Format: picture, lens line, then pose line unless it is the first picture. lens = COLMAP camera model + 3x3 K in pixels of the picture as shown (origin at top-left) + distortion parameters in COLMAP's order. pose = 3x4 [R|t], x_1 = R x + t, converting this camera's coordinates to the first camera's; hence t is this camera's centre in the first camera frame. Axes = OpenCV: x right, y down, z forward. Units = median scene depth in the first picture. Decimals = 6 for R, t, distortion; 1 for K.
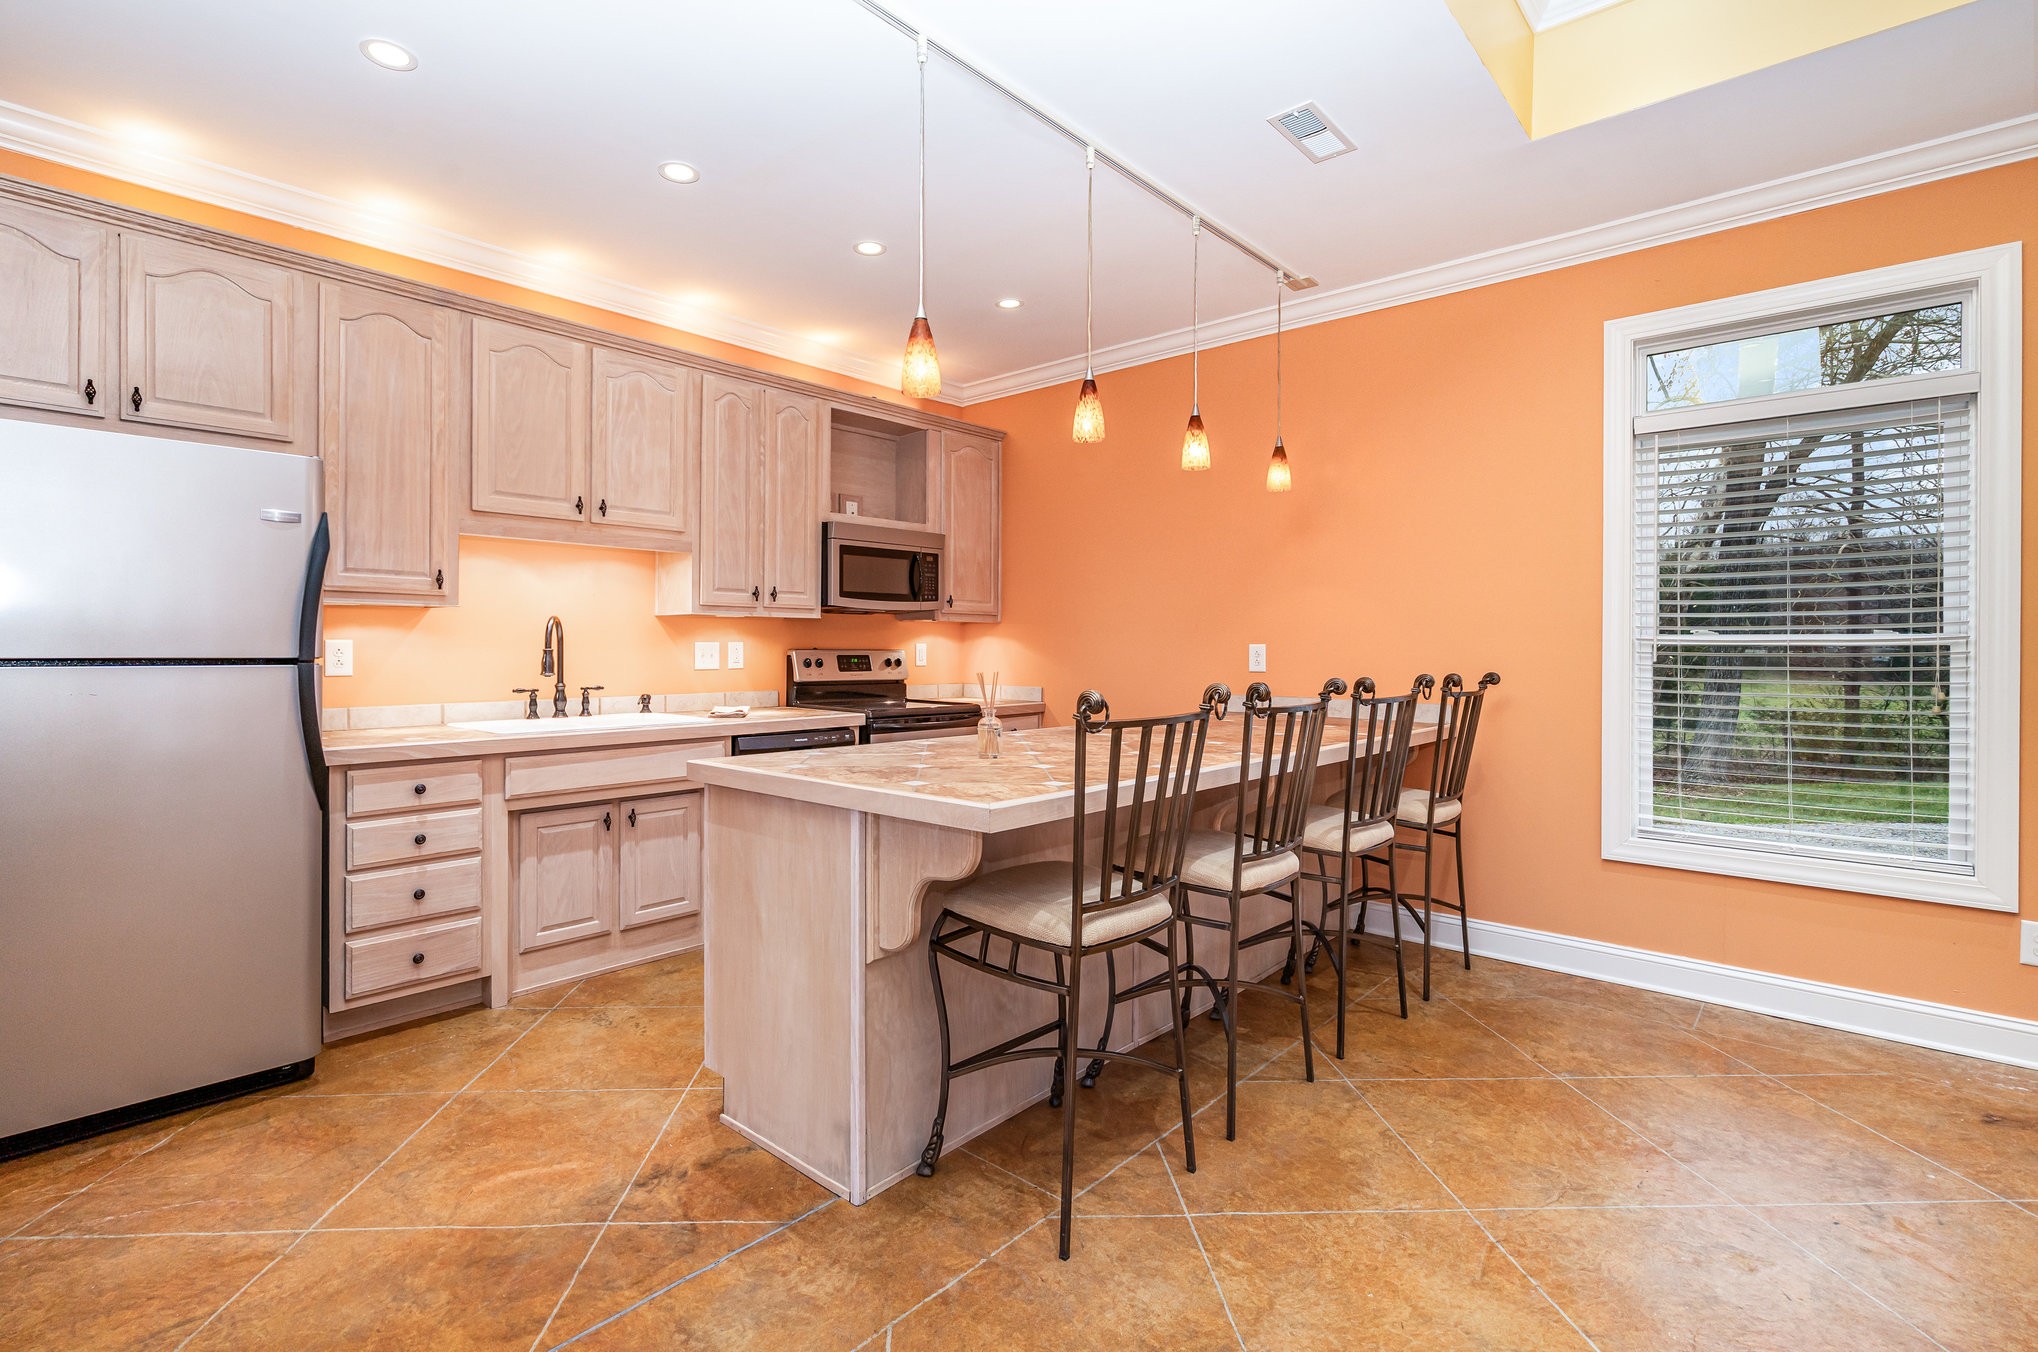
lens RADIAL K [[931.5, 0, 1023.7], [0, 931.5, 670.4], [0, 0, 1]] dist [-0.001552, 0.000056]
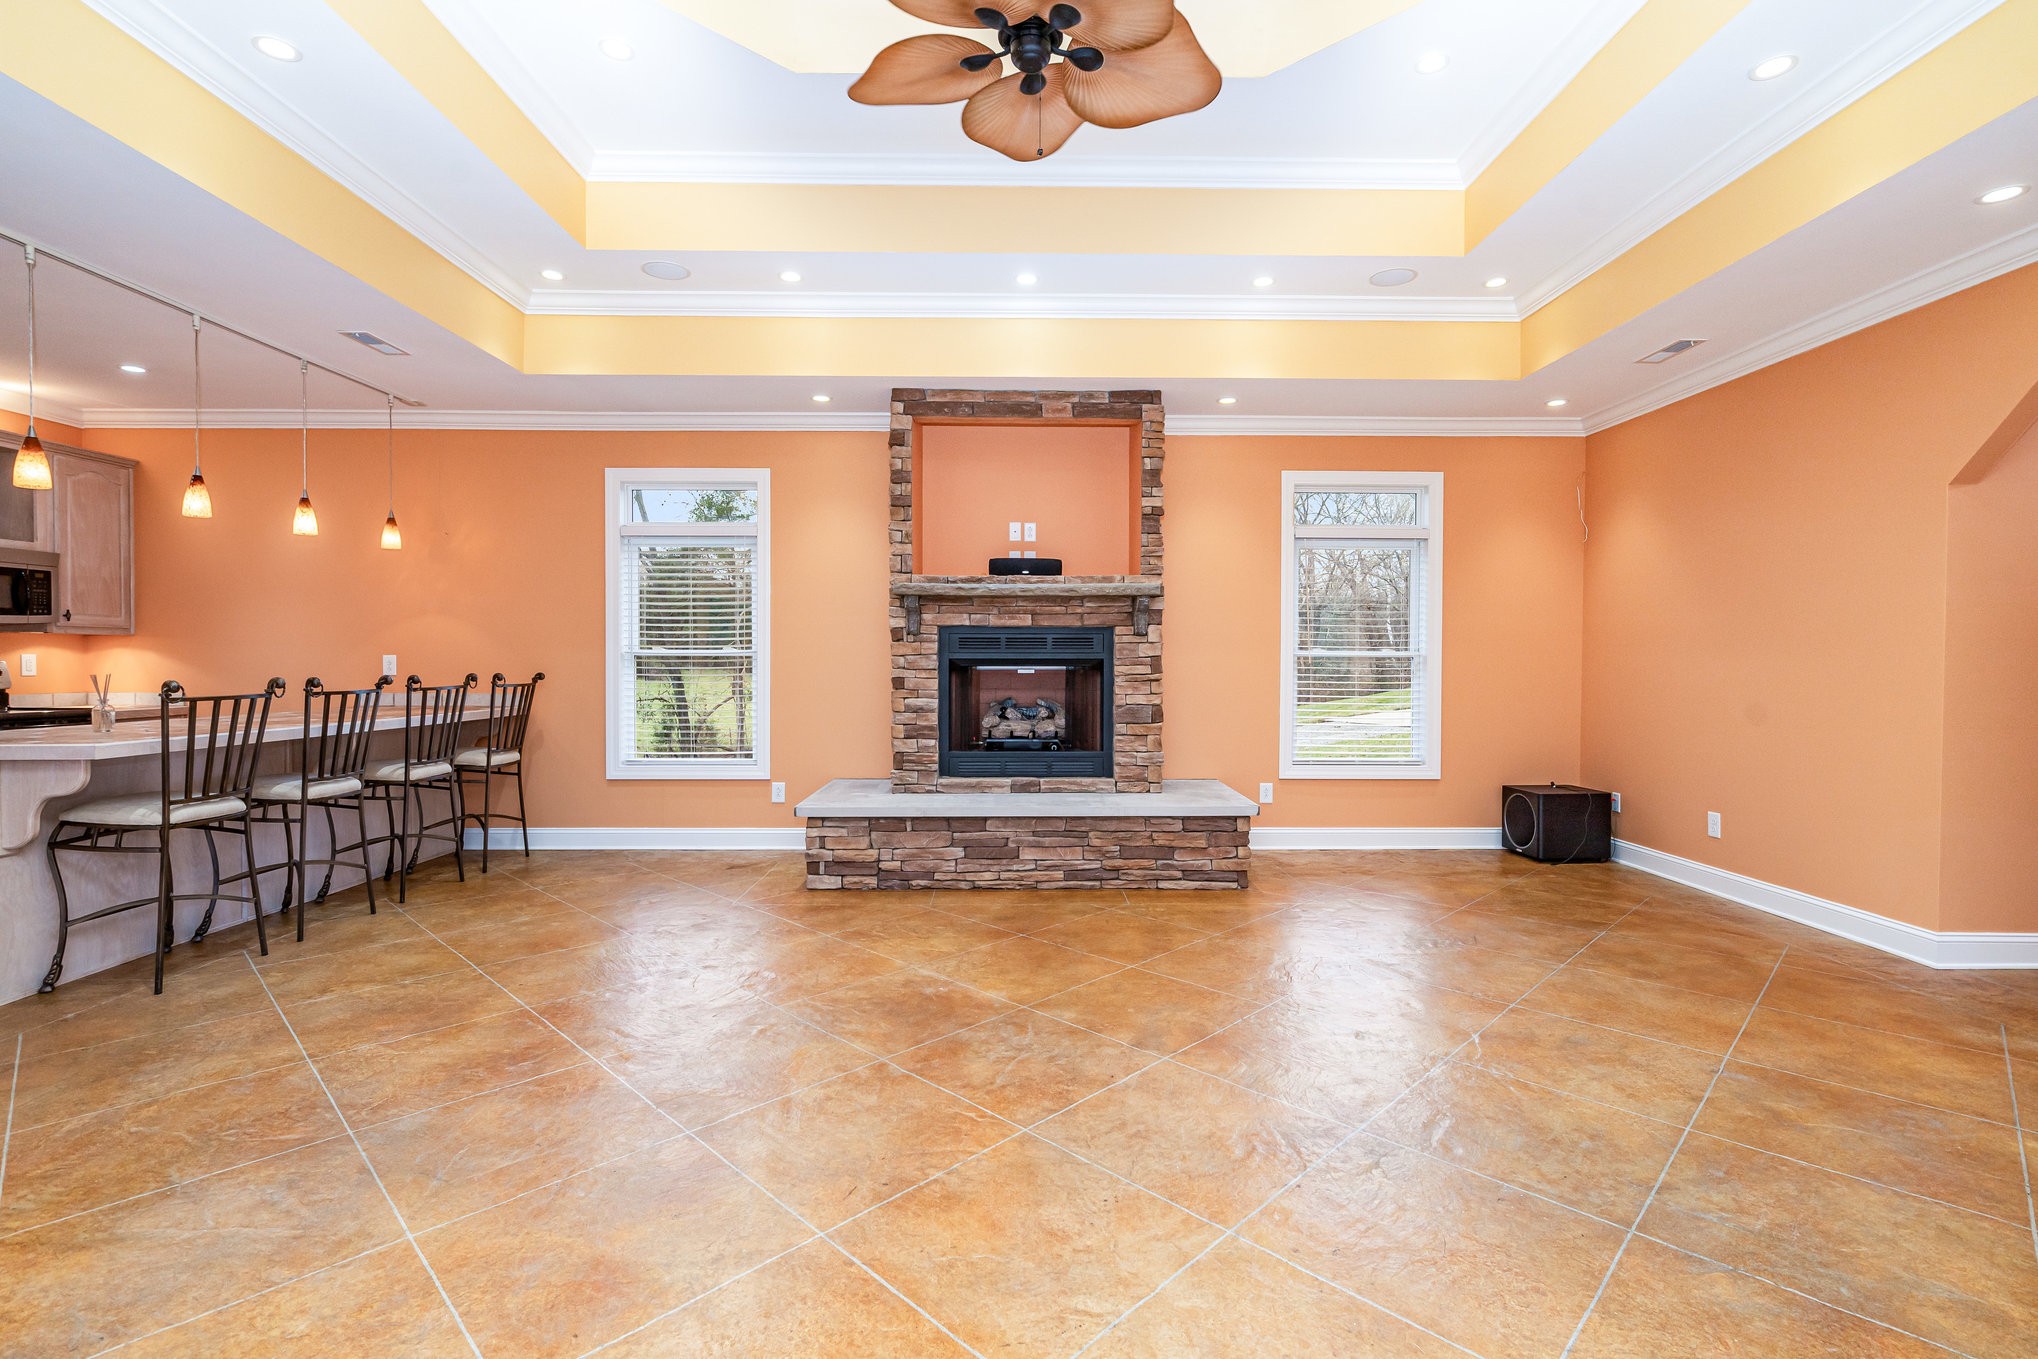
lens RADIAL K [[931.5, 0, 1023.7], [0, 931.5, 673.9], [0, 0, 1]] dist [-0.001552, 0.000056]
pose [[0.754420, -0.012893, 0.656265, 0.107801], [0.017558, 0.999846, -0.000541, 0.030671], [-0.656157, 0.011931, 0.754530, -1.187932]]
